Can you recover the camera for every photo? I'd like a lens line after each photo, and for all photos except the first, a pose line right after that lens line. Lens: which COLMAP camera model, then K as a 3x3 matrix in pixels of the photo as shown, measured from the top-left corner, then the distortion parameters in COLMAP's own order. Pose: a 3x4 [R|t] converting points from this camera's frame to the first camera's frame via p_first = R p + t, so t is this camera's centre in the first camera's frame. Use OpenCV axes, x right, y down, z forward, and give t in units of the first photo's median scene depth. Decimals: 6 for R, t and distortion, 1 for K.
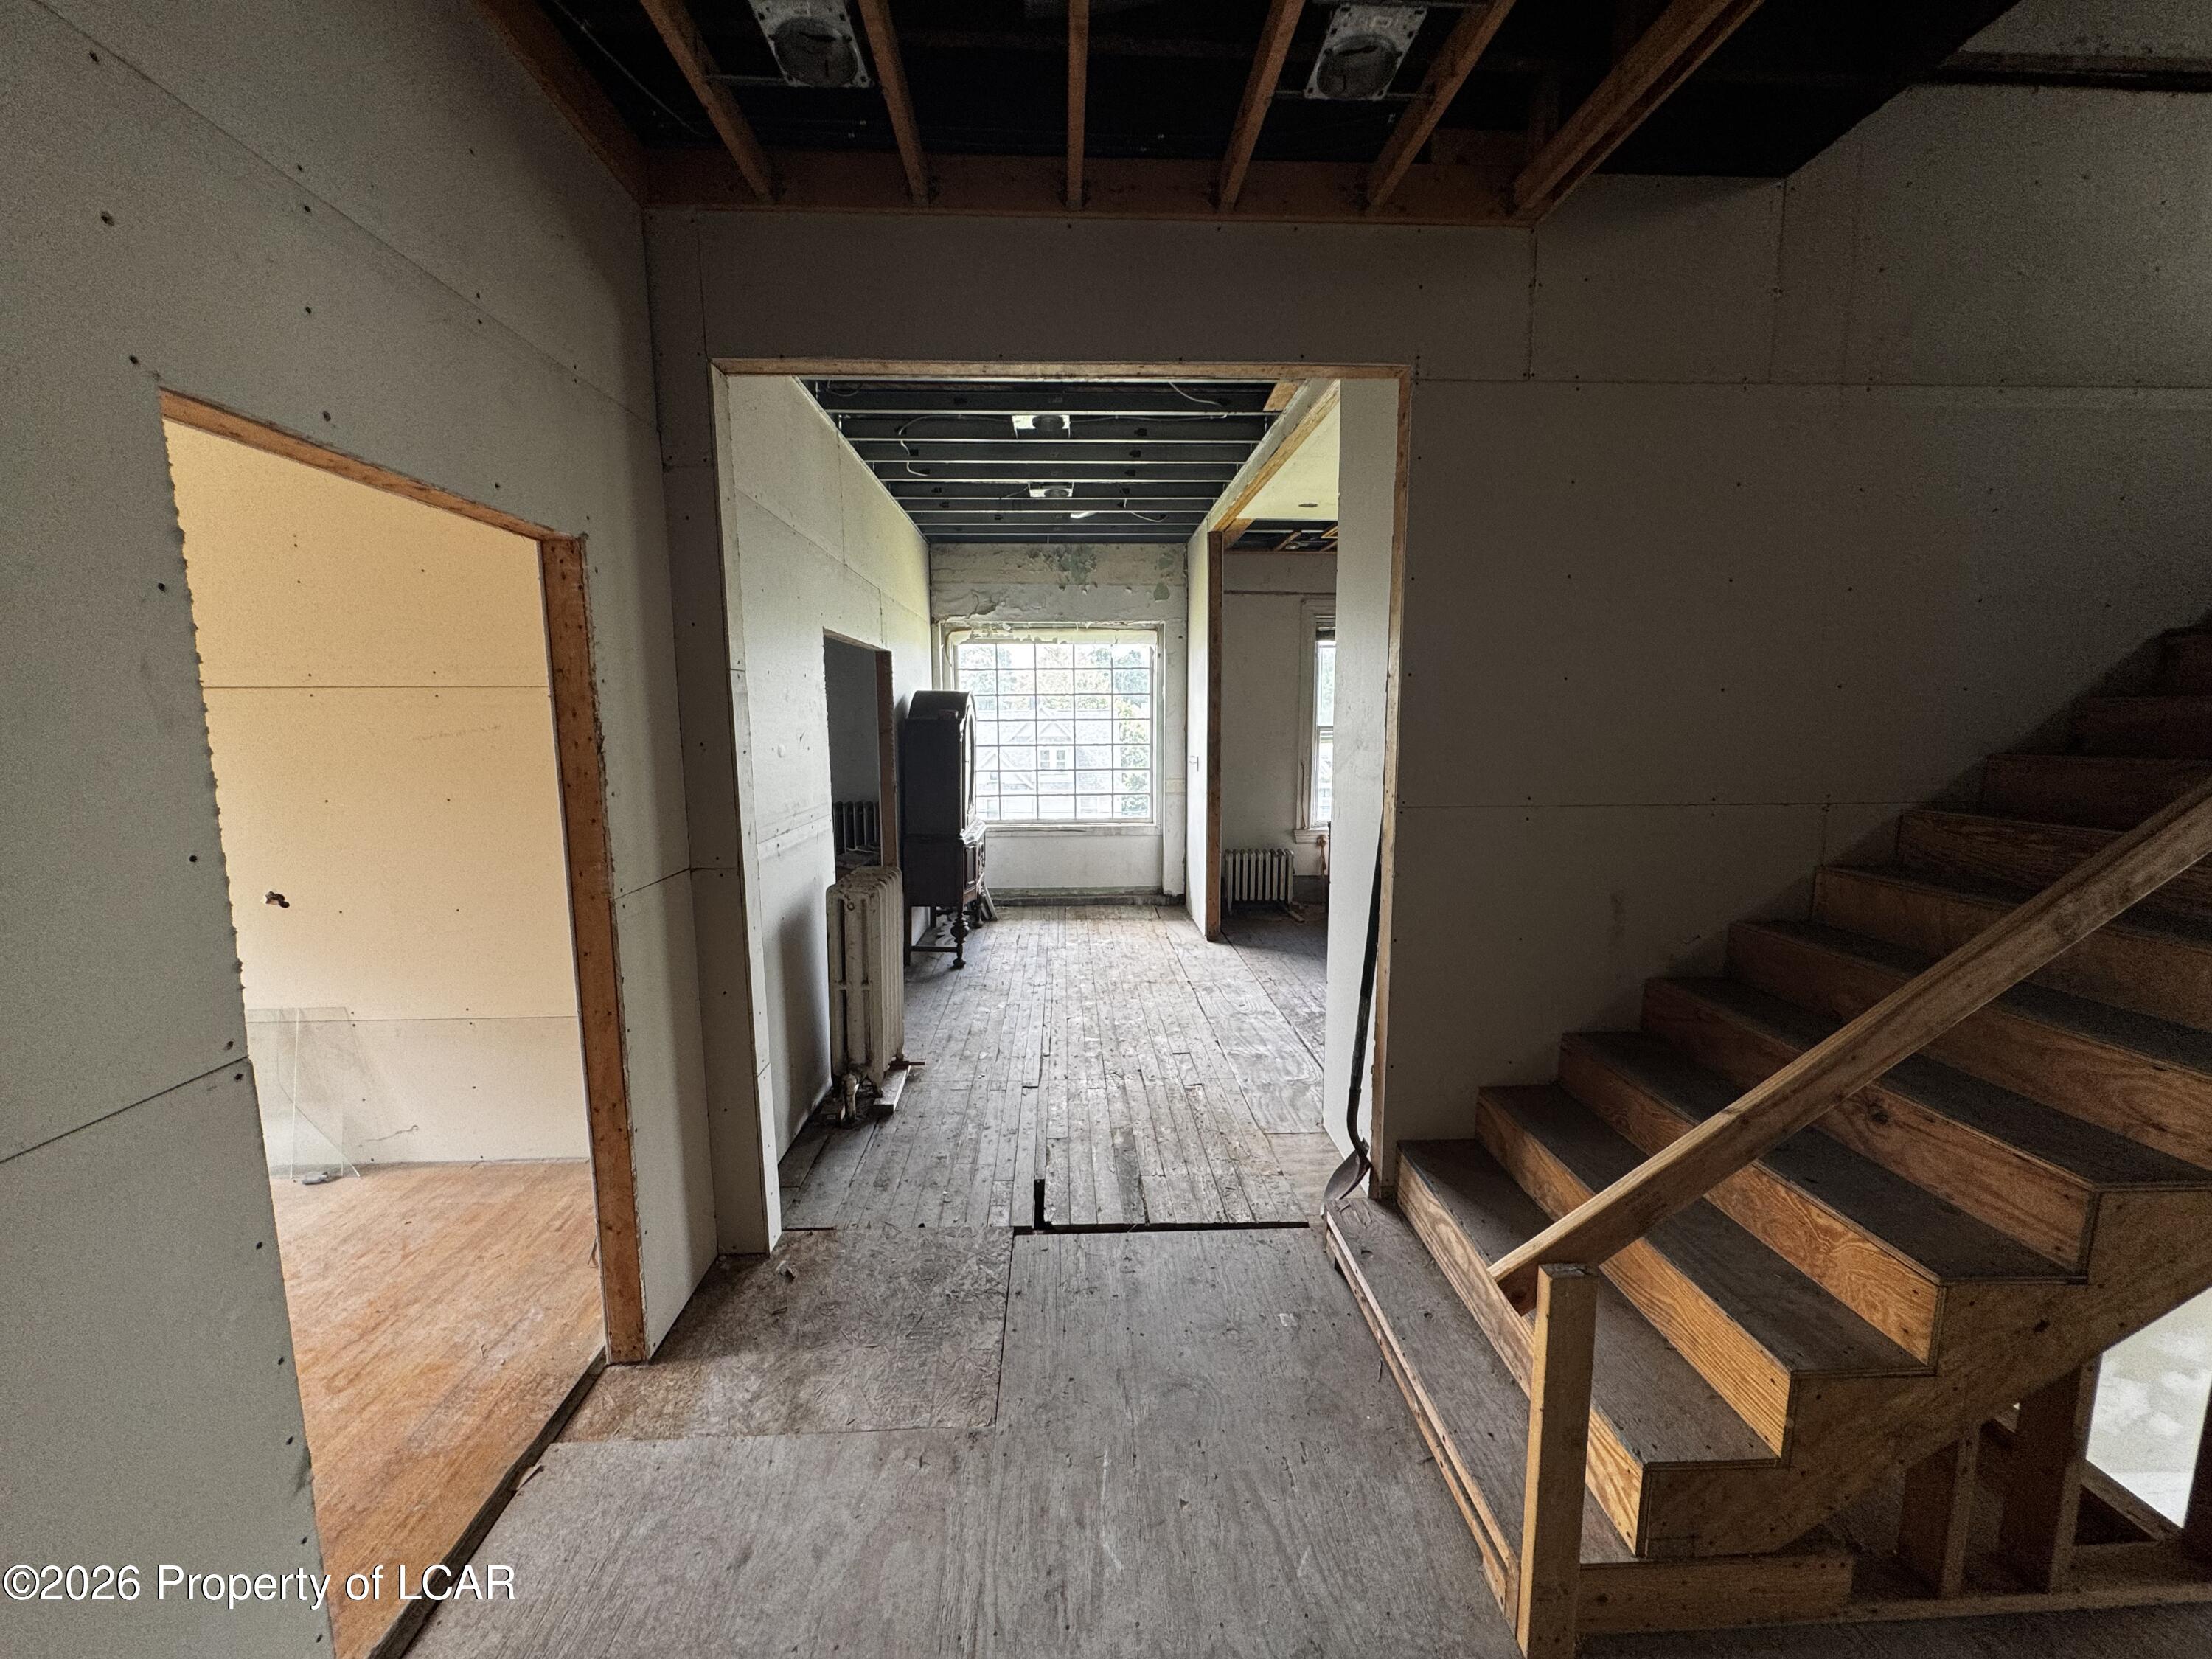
lens RADIAL K [[881.4, 0, 1104.3], [0, 881.4, 829.3], [0, 0, 1]] dist [-0.003835, 0.001805]
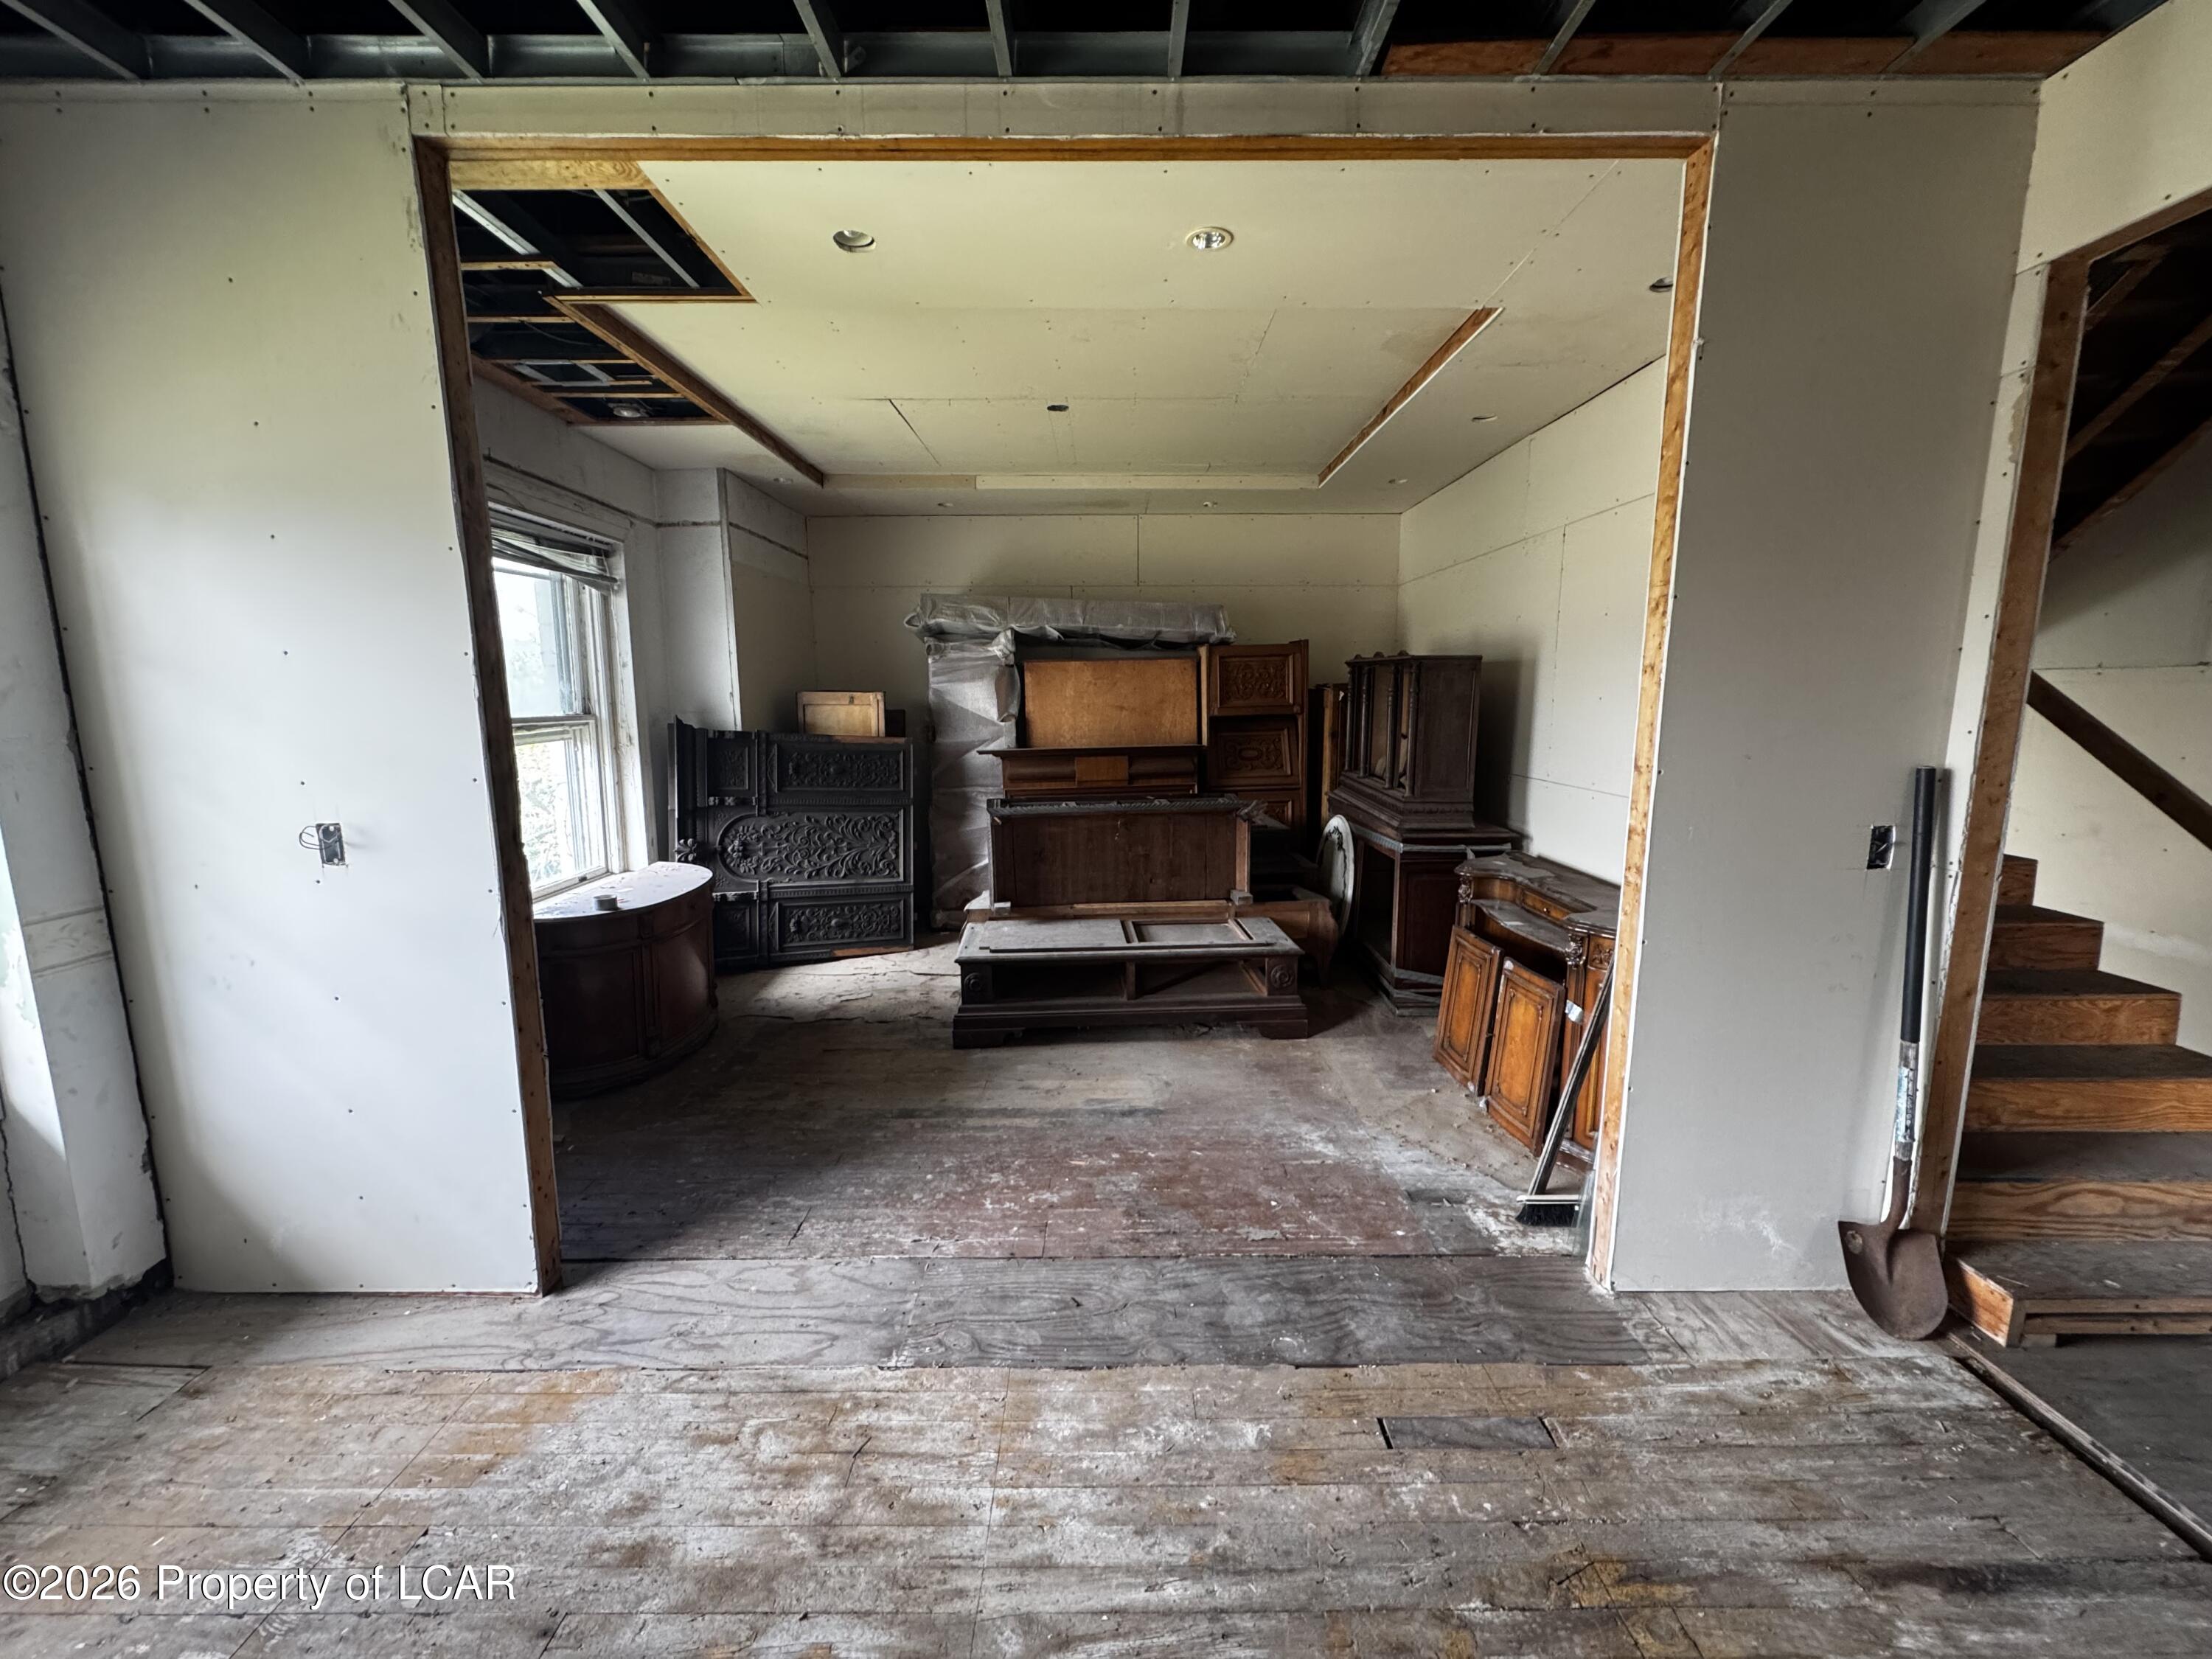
lens RADIAL K [[881.4, 0, 1108.1], [0, 881.4, 827.0], [0, 0, 1]] dist [-0.003835, 0.001805]
pose [[0.047414, -0.146970, 0.988004, -0.733264], [0.134225, 0.981083, 0.139499, -0.309735], [-0.989816, 0.126000, 0.066244, 2.467055]]
